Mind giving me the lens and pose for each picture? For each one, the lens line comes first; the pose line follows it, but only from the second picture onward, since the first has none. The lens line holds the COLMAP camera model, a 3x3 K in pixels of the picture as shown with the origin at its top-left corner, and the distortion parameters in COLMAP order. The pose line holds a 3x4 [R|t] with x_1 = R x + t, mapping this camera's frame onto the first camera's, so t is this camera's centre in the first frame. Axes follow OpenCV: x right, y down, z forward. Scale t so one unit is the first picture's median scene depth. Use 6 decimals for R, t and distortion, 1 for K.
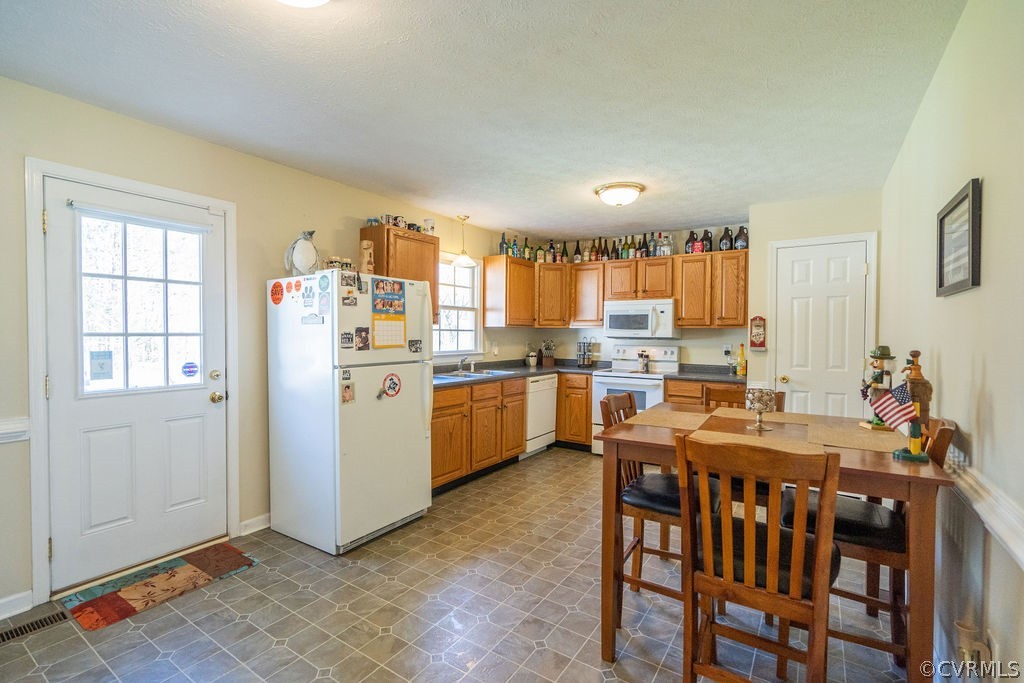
lens RADIAL K [[461.3, 0, 512.0], [0, 461.3, 341.5], [0, 0, 1]] dist [-0.000638, -0.000107]
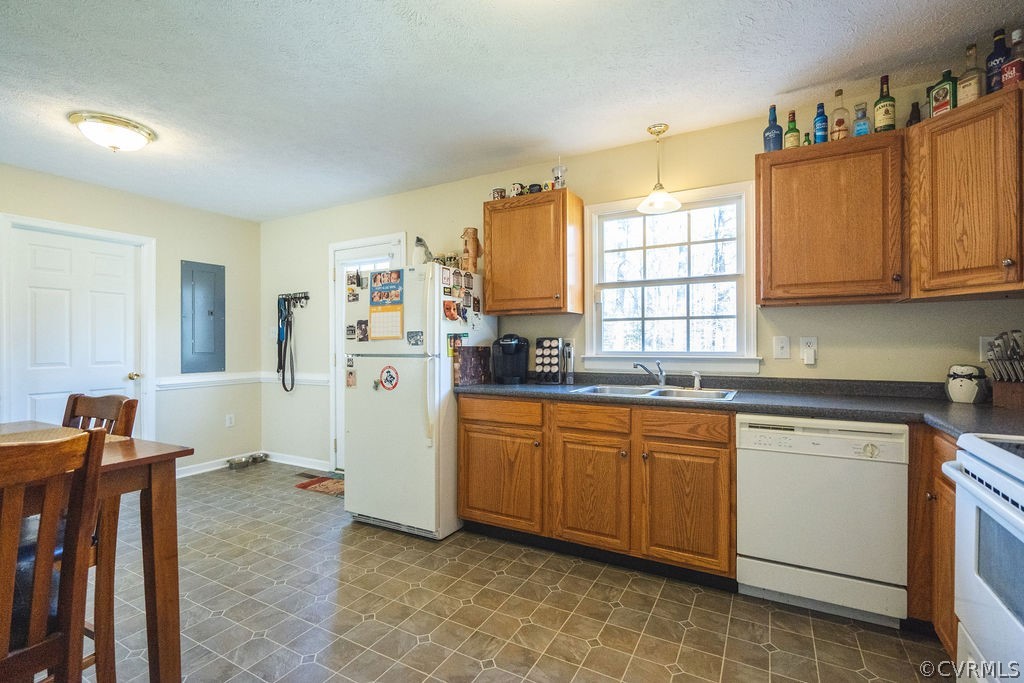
lens RADIAL K [[469.3, 0, 512.0], [0, 469.3, 341.5], [0, 0, 1]] dist [-0.002872, 0.000003]
pose [[0.079110, -0.008903, -0.996826, 0.559063], [-0.012298, 0.999875, -0.009906, 0.018170], [0.996790, 0.013042, 0.078991, 0.881677]]
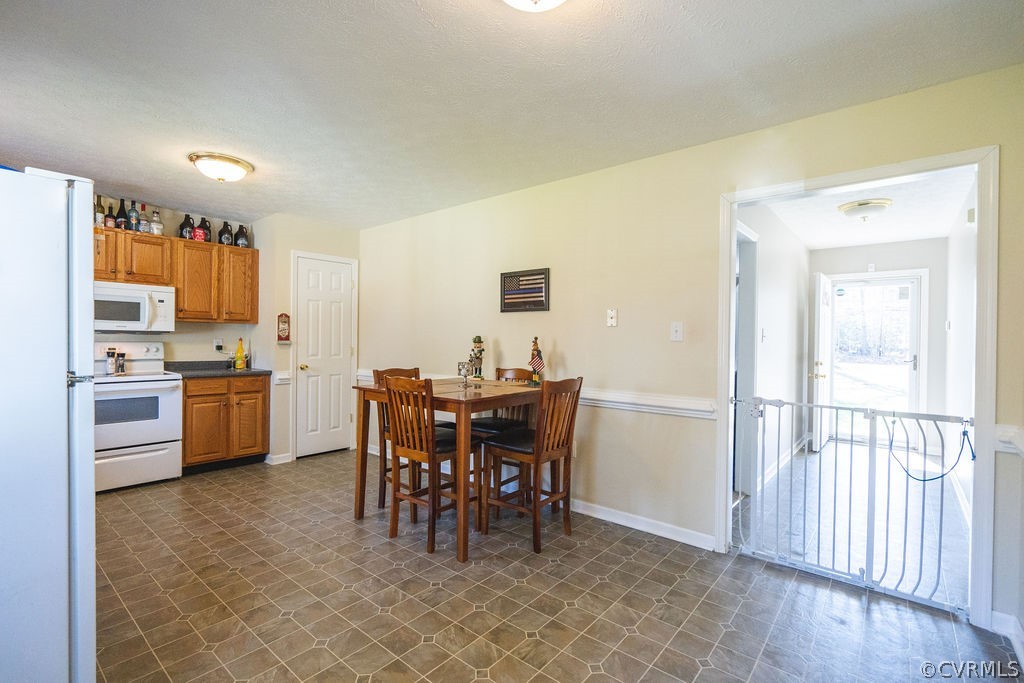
lens RADIAL K [[463.3, 0, 509.6], [0, 463.3, 340.0], [0, 0, 1]] dist [-0.002333, 0.000531]
pose [[0.119597, -0.007406, 0.992795, -0.636550], [0.006443, 0.999957, 0.006684, 0.008210], [-0.992802, 0.005597, 0.119640, 0.379960]]
